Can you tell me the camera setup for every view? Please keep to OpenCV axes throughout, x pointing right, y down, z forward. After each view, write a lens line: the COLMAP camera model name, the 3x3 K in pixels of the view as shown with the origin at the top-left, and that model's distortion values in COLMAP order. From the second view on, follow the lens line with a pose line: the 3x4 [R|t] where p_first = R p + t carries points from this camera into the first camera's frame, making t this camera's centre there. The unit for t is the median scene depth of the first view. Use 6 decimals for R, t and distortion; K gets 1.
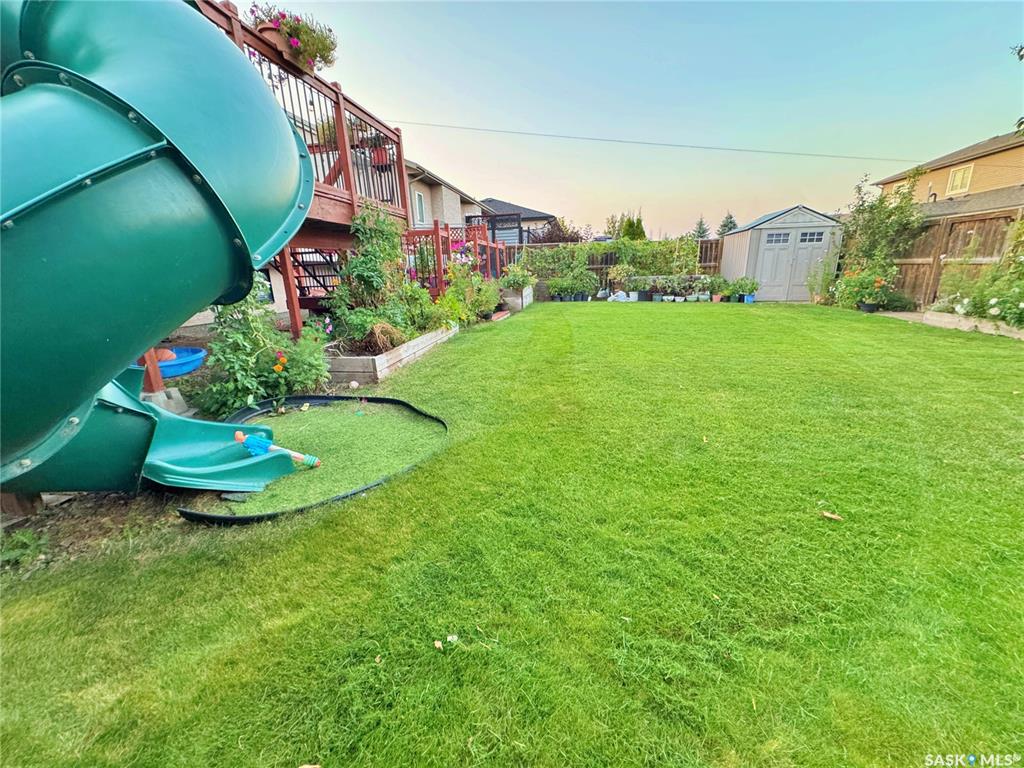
lens RADIAL K [[408.1, 0, 512.0], [0, 408.1, 384.0], [0, 0, 1]] dist [0.000030, 0.000113]
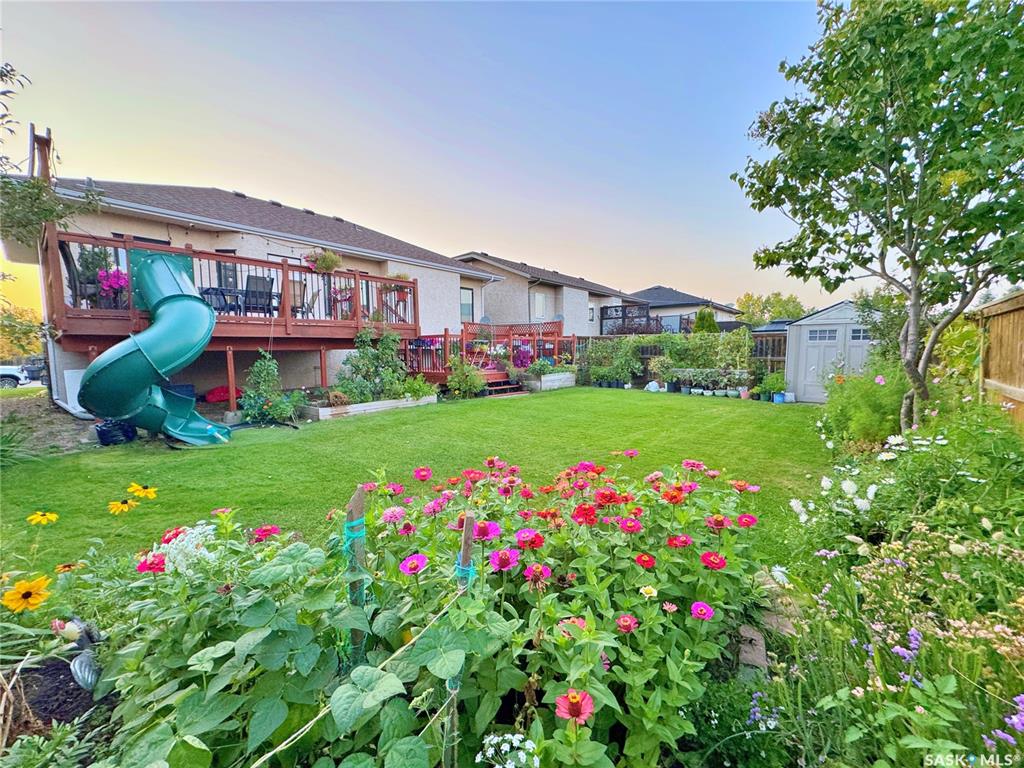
lens RADIAL K [[408.1, 0, 512.0], [0, 408.1, 384.0], [0, 0, 1]] dist [0.000030, 0.000113]
pose [[0.855587, 0.066329, -0.513393, 0.512871], [-0.156637, 0.978437, -0.134631, -0.022150], [0.493393, 0.195605, 0.847527, -0.075410]]
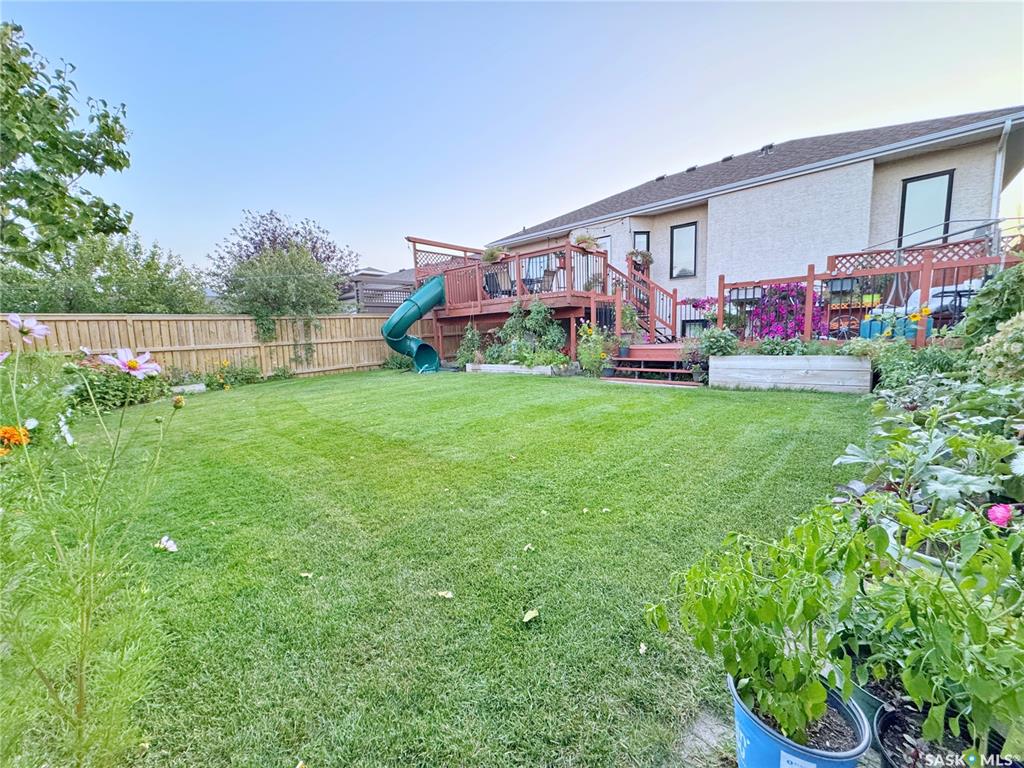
lens RADIAL K [[408.1, 0, 512.0], [0, 408.1, 384.0], [0, 0, 1]] dist [0.000030, 0.000113]
pose [[-0.559471, 0.164008, -0.812462, 0.667747], [-0.162975, 0.939324, 0.301844, -0.302138], [0.812669, 0.301284, -0.498795, 0.966349]]
